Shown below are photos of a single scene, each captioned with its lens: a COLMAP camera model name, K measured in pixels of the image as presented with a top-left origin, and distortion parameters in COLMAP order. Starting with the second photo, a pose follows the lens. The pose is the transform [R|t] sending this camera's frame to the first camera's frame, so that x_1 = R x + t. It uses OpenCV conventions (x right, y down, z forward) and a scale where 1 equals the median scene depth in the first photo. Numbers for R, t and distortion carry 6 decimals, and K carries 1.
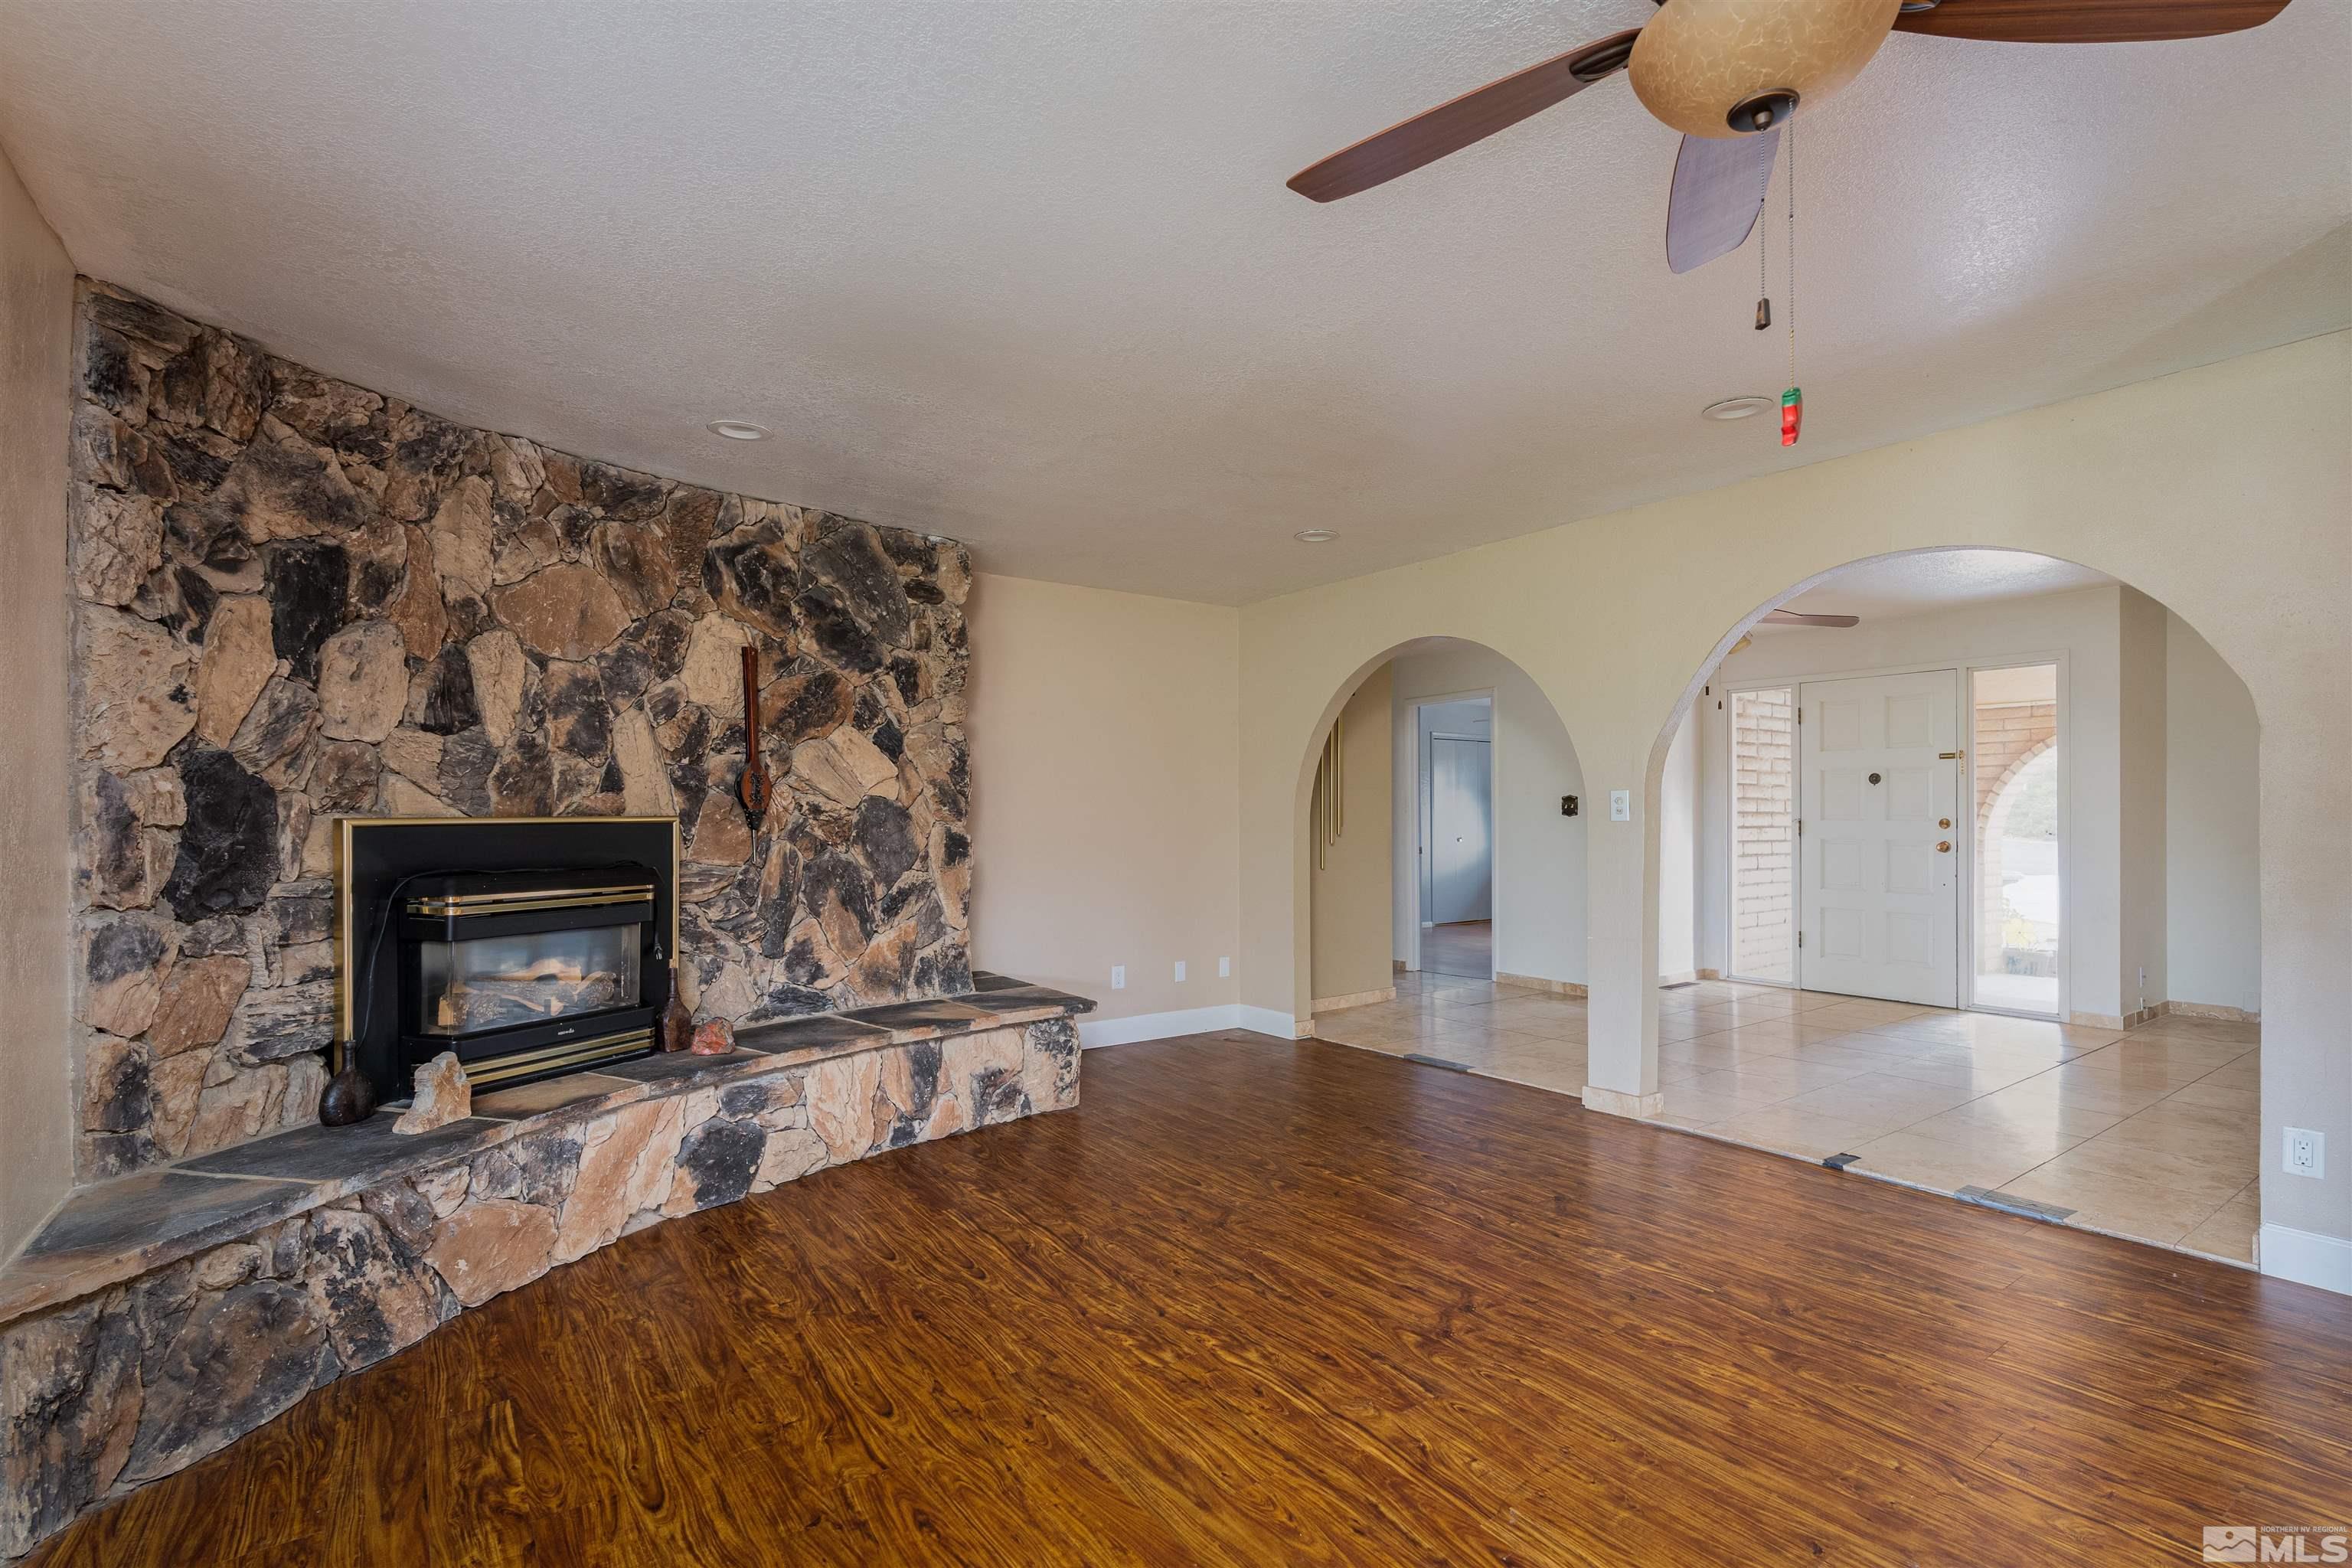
lens RADIAL K [[1082.7, 0, 1198.5], [0, 1082.7, 796.9], [0, 0, 1]] dist [-0.005558, -0.000372]
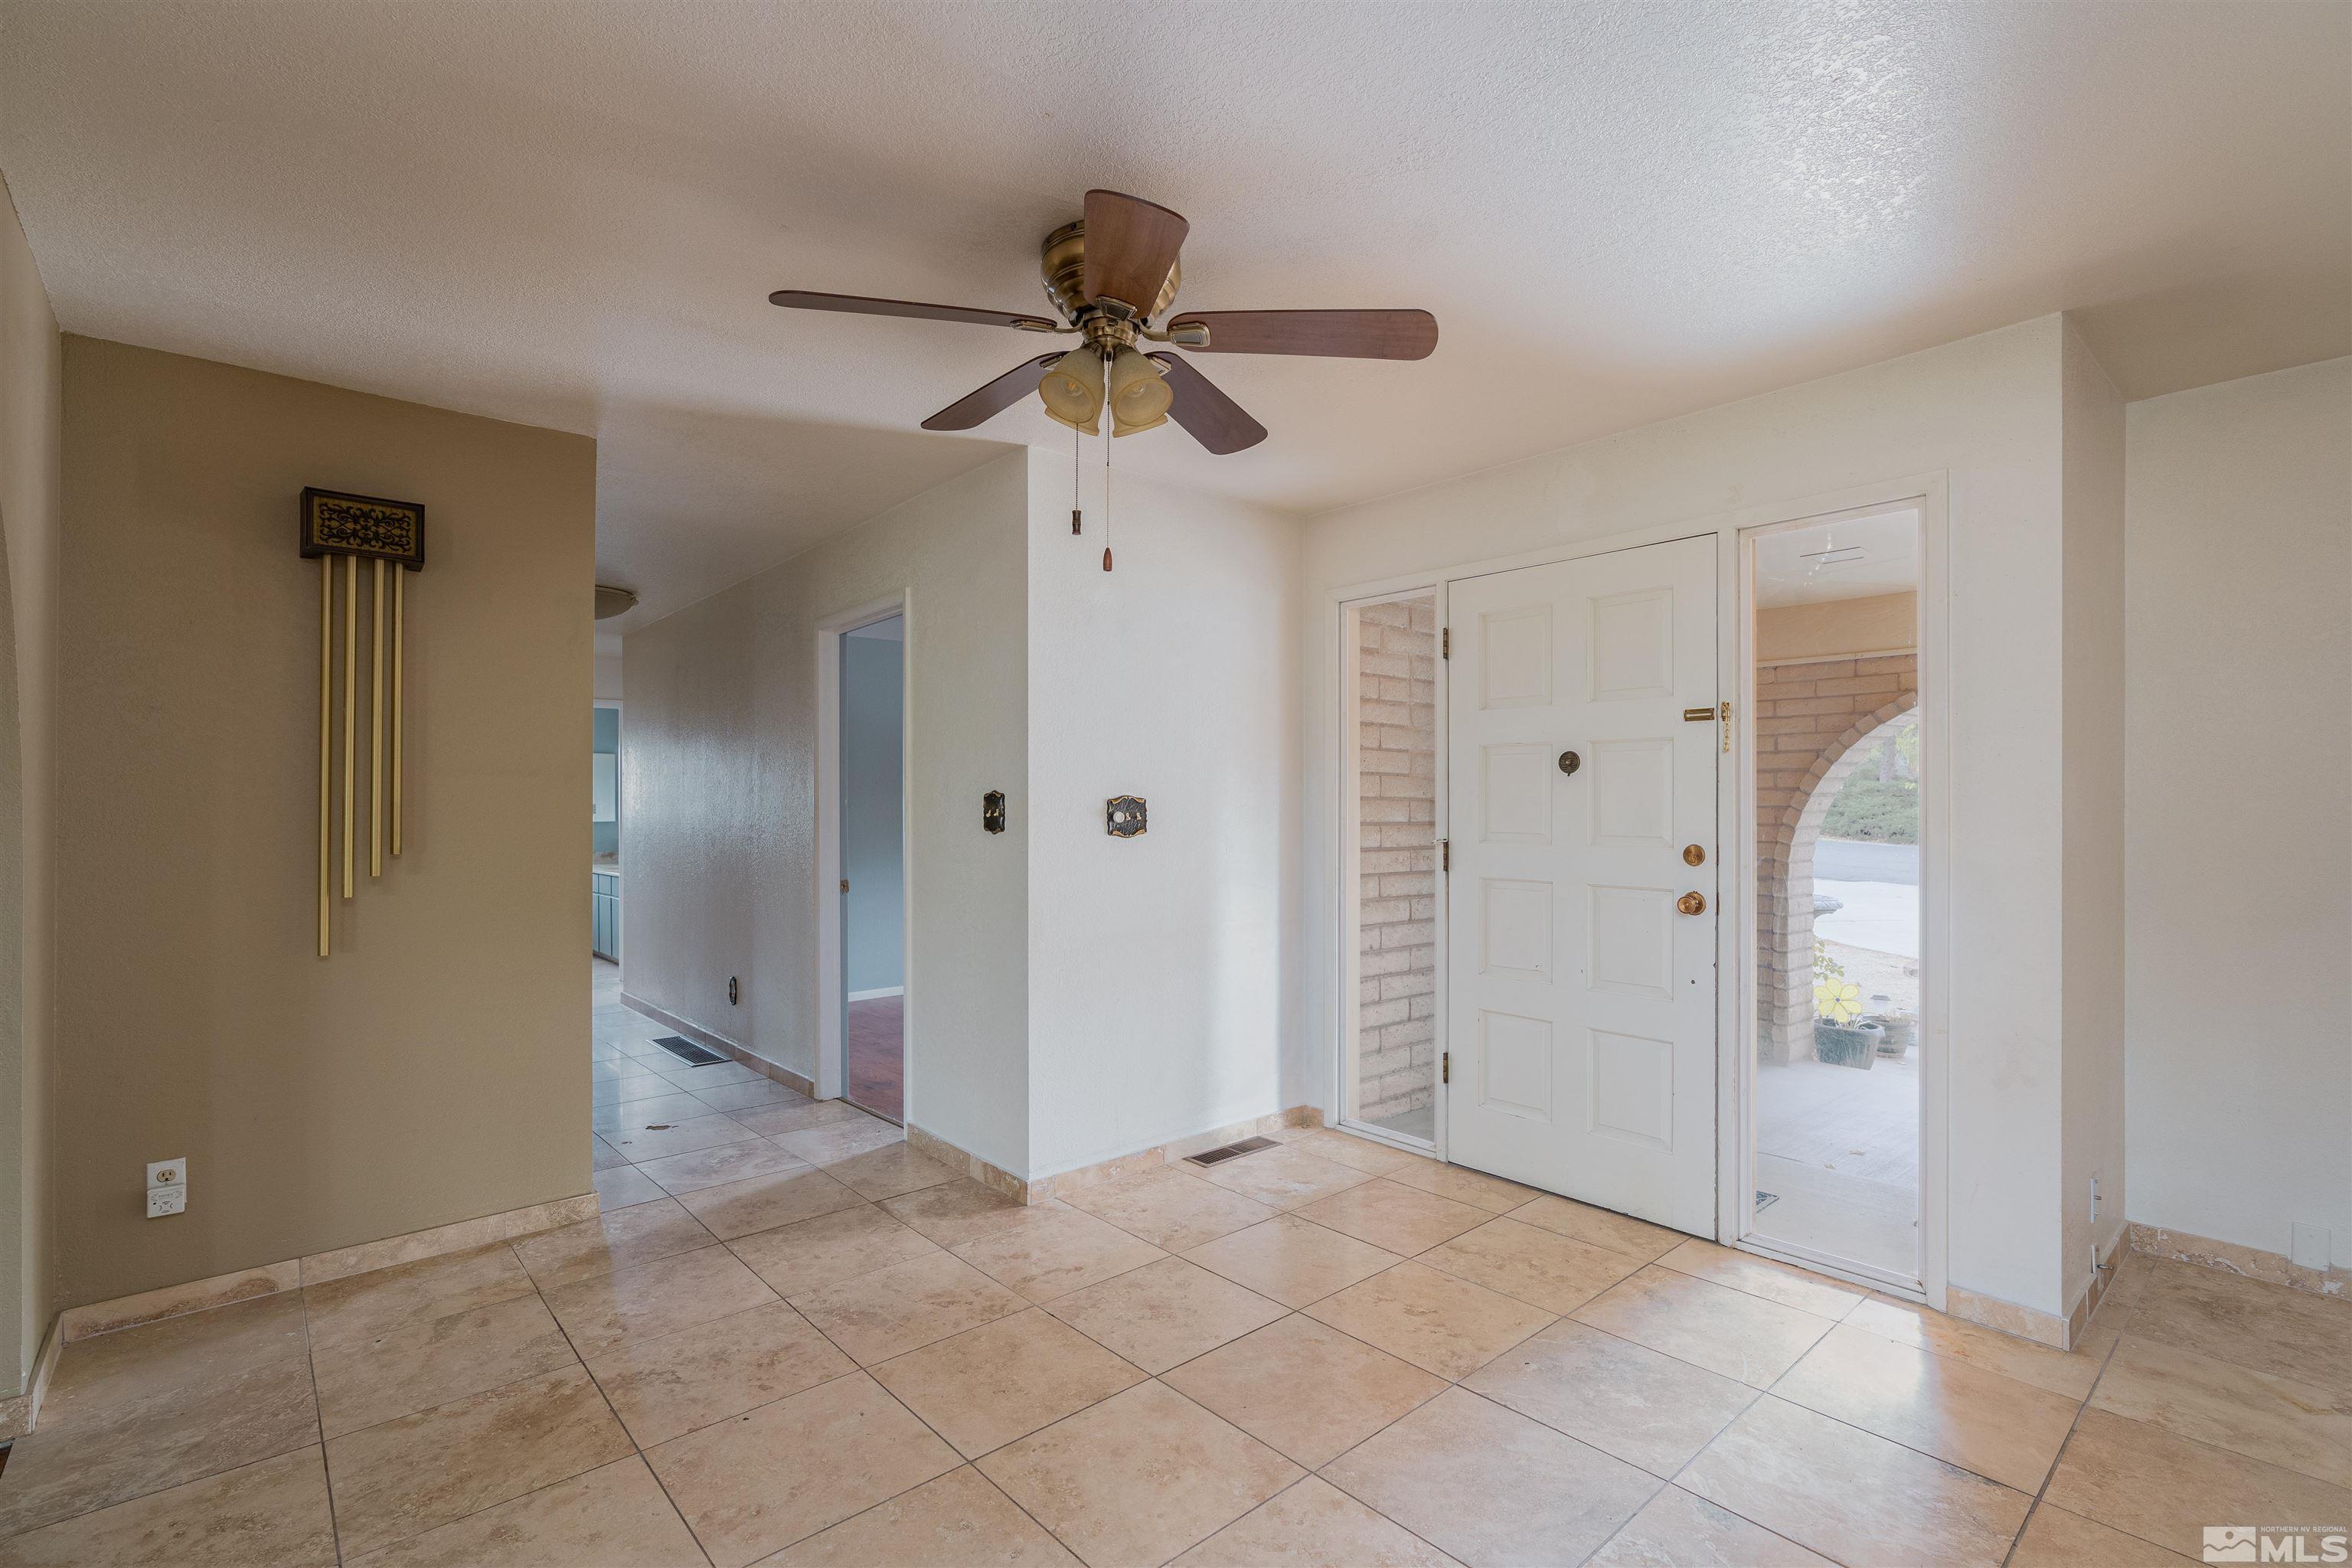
lens RADIAL K [[1082.7, 0, 1156.0], [0, 1082.7, 783.9], [0, 0, 1]] dist [-0.005558, -0.000372]
pose [[0.996034, 0.006837, 0.088705, 0.359990], [-0.006252, 0.999957, -0.006879, -0.001832], [-0.088748, 0.006297, 0.996034, 0.476059]]
